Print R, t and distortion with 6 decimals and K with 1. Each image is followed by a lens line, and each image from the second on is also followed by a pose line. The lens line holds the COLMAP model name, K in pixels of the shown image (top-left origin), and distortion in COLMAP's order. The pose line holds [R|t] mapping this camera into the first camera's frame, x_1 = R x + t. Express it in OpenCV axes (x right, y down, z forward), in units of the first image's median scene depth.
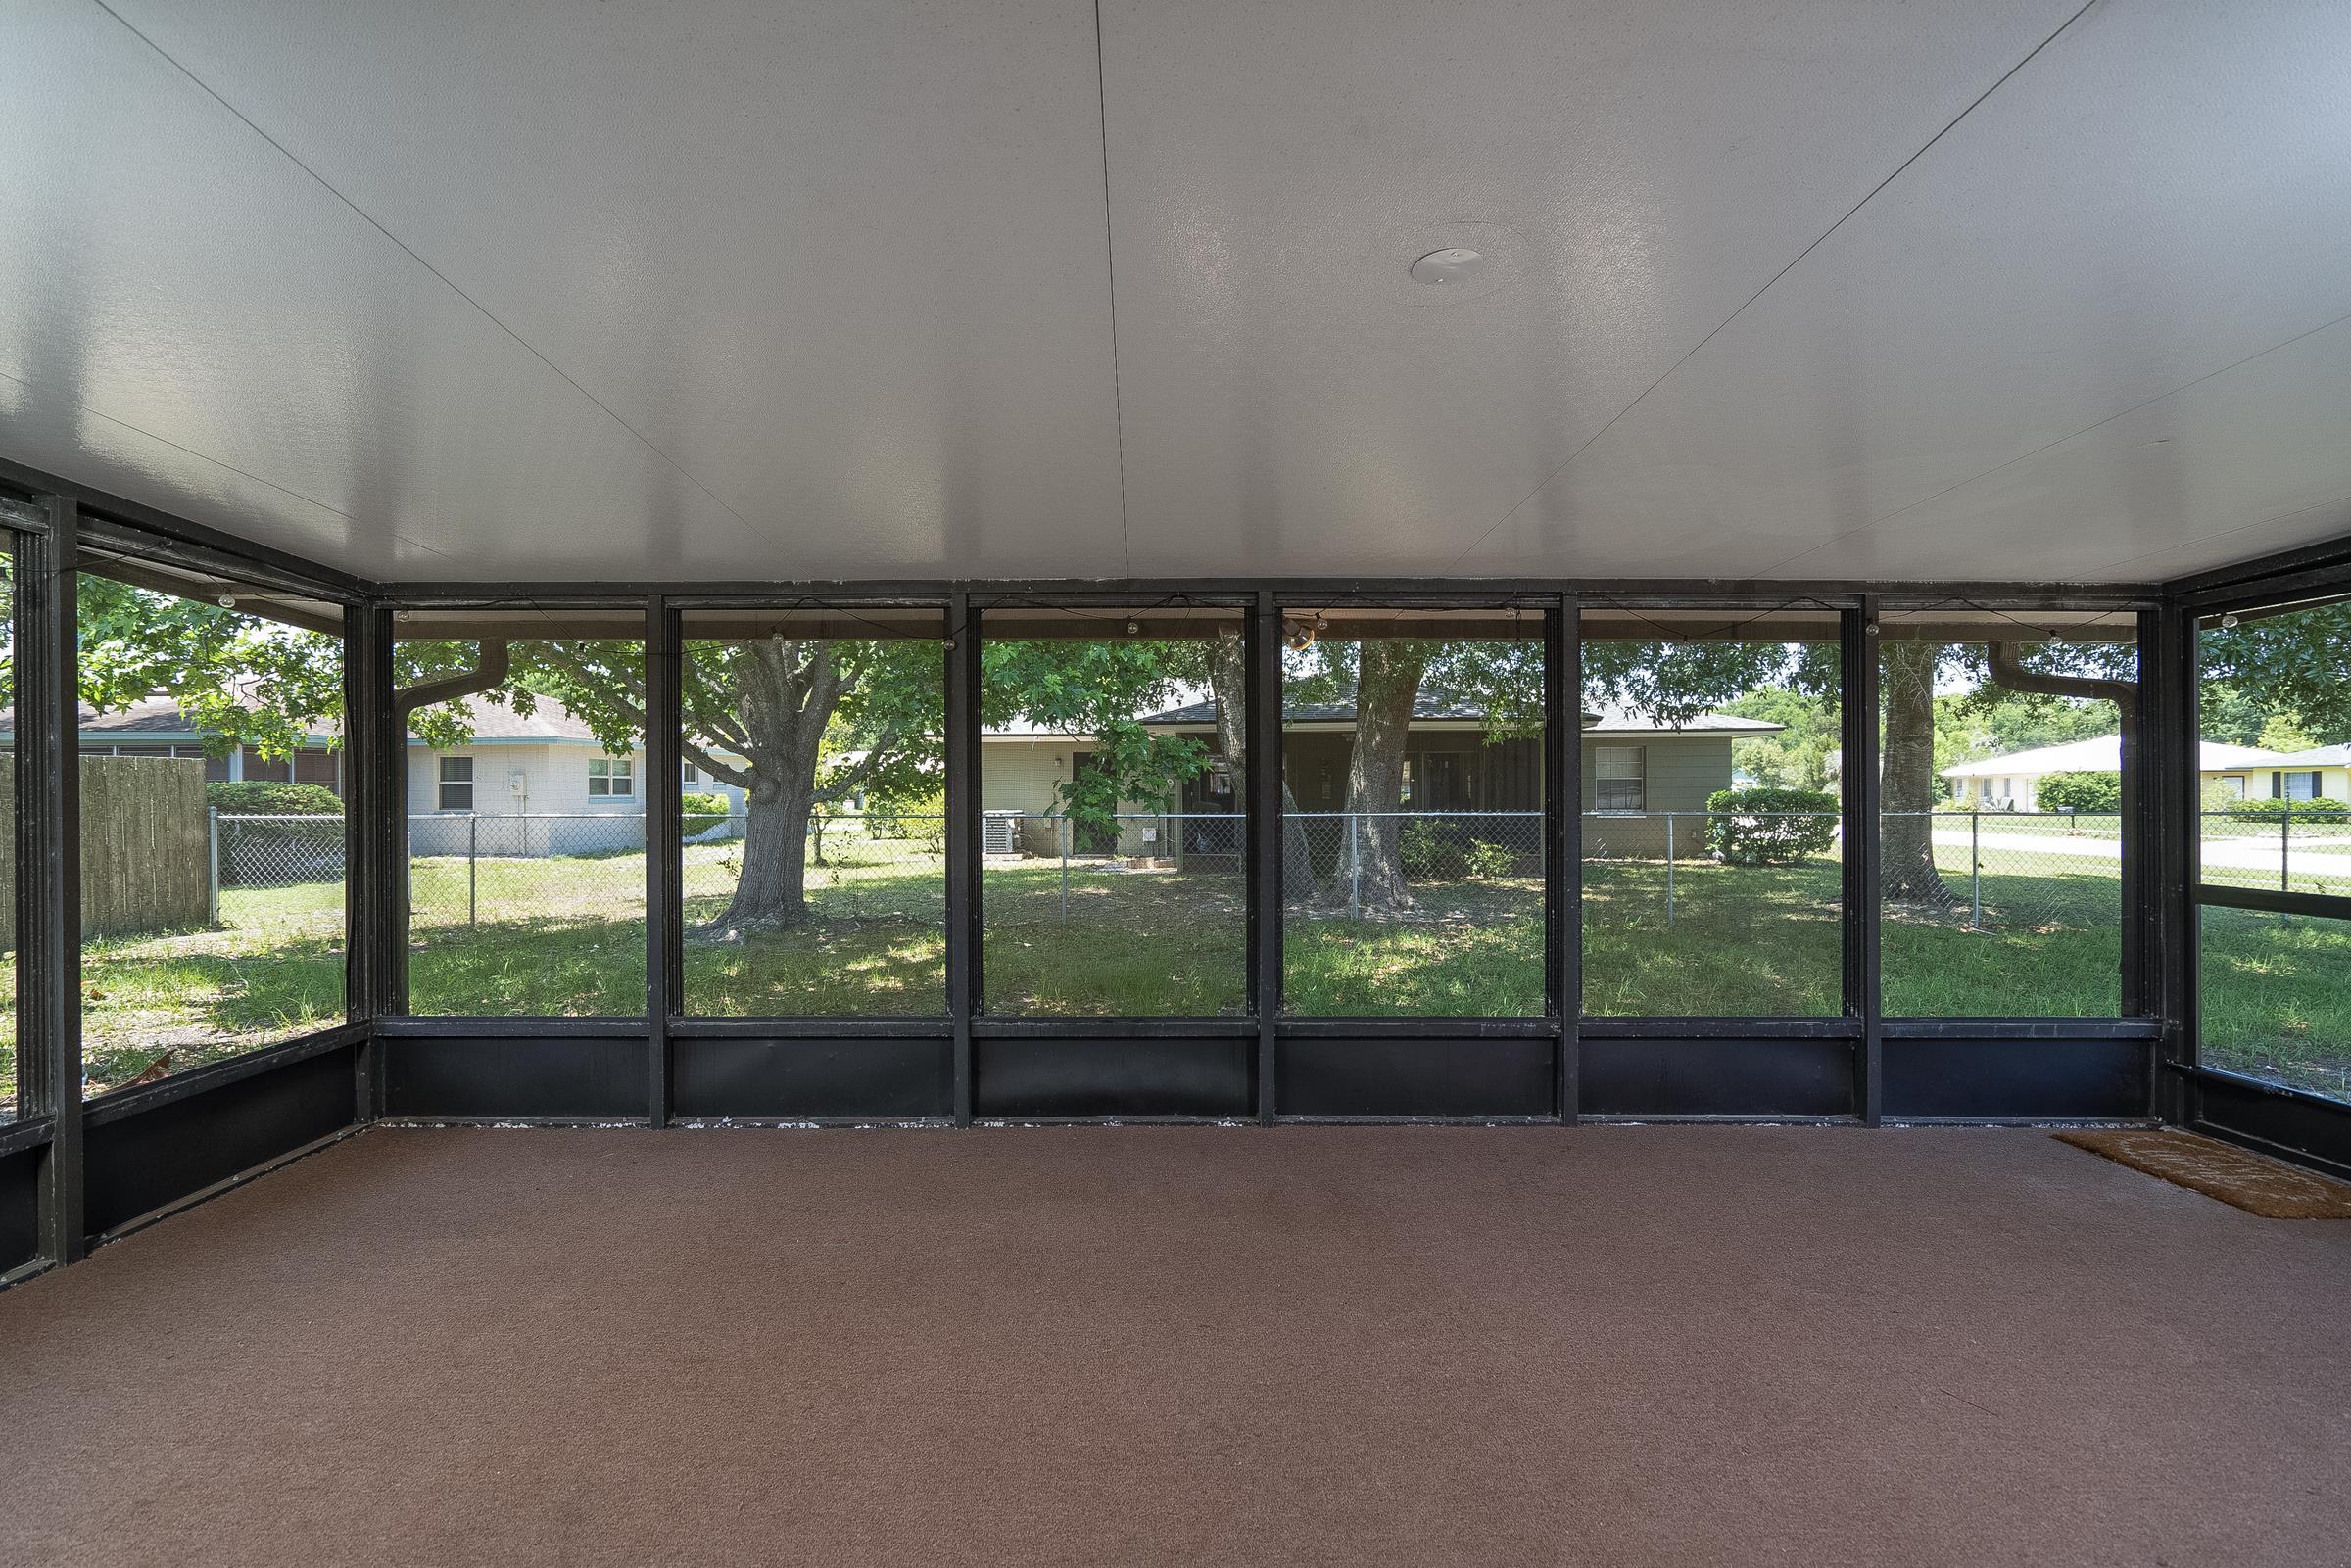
lens RADIAL K [[1103.9, 0, 1153.2], [0, 1103.9, 786.4], [0, 0, 1]] dist [0.016030, 0.000081]
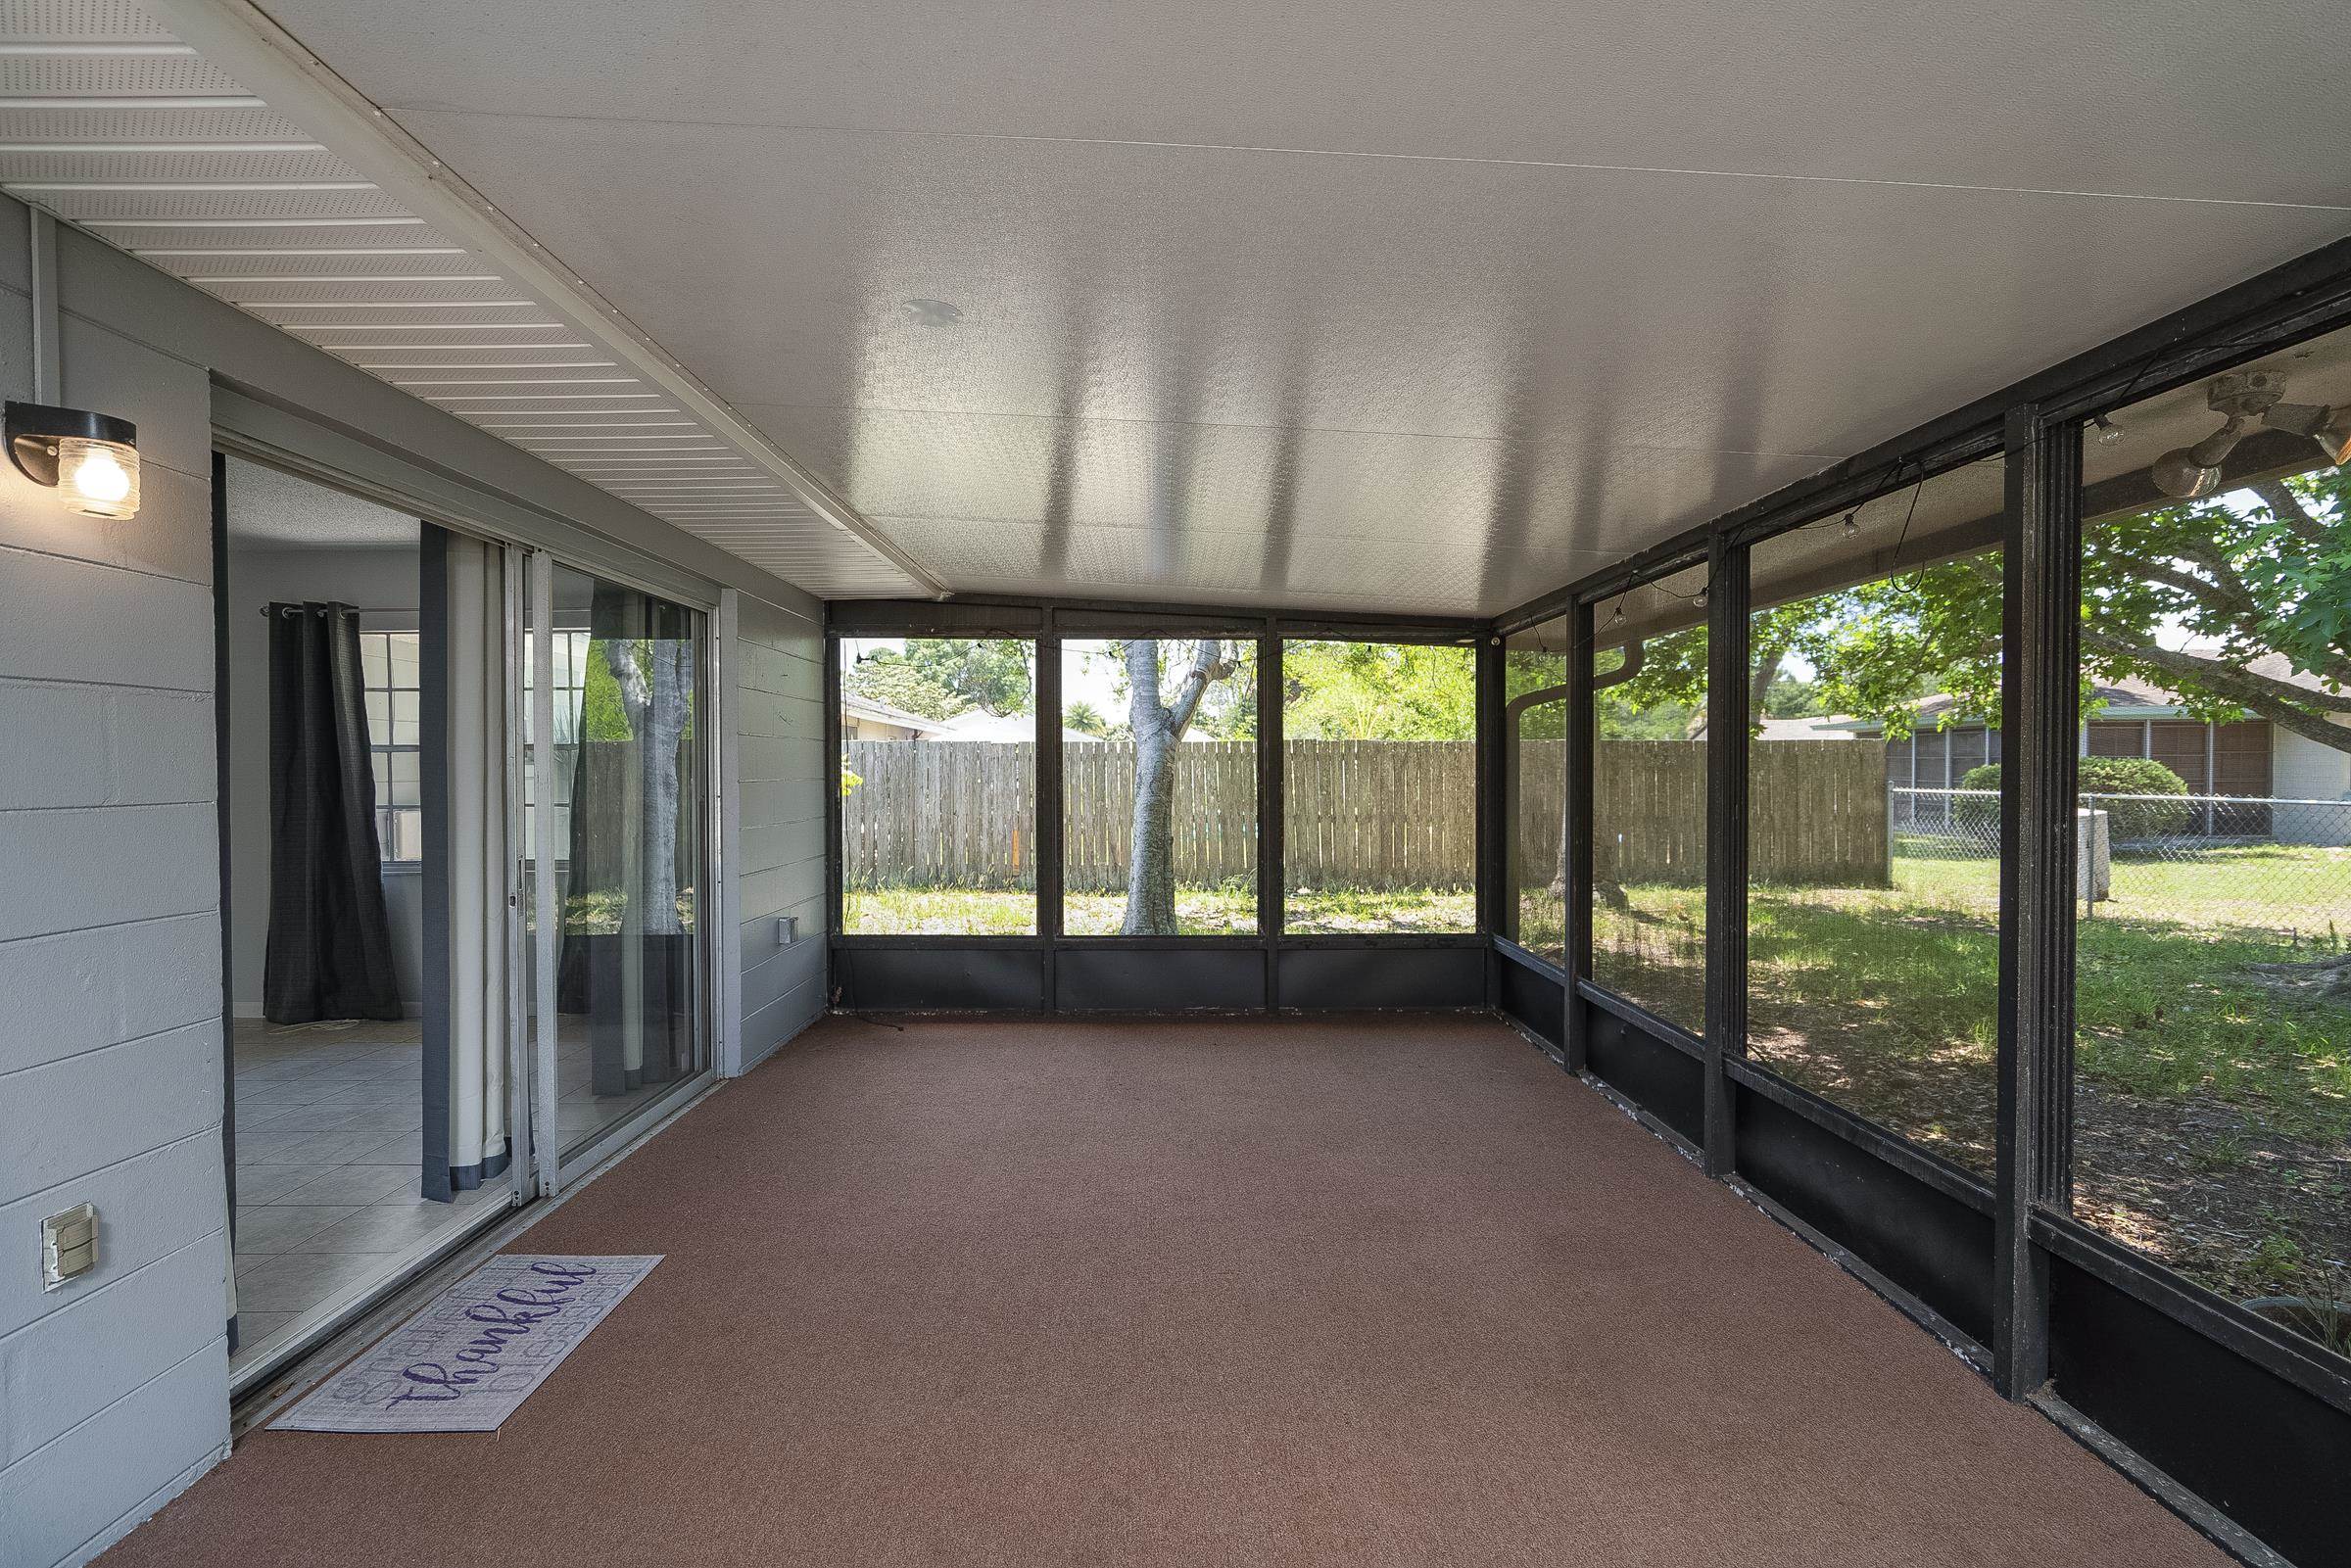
lens RADIAL K [[1103.9, 0, 1153.2], [0, 1103.9, 786.4], [0, 0, 1]] dist [0.016030, 0.000081]
pose [[-0.019401, 0.020067, -0.999610, 0.320298], [0.004878, 0.999789, 0.019976, -0.002569], [0.999800, -0.004488, -0.019495, 0.286510]]
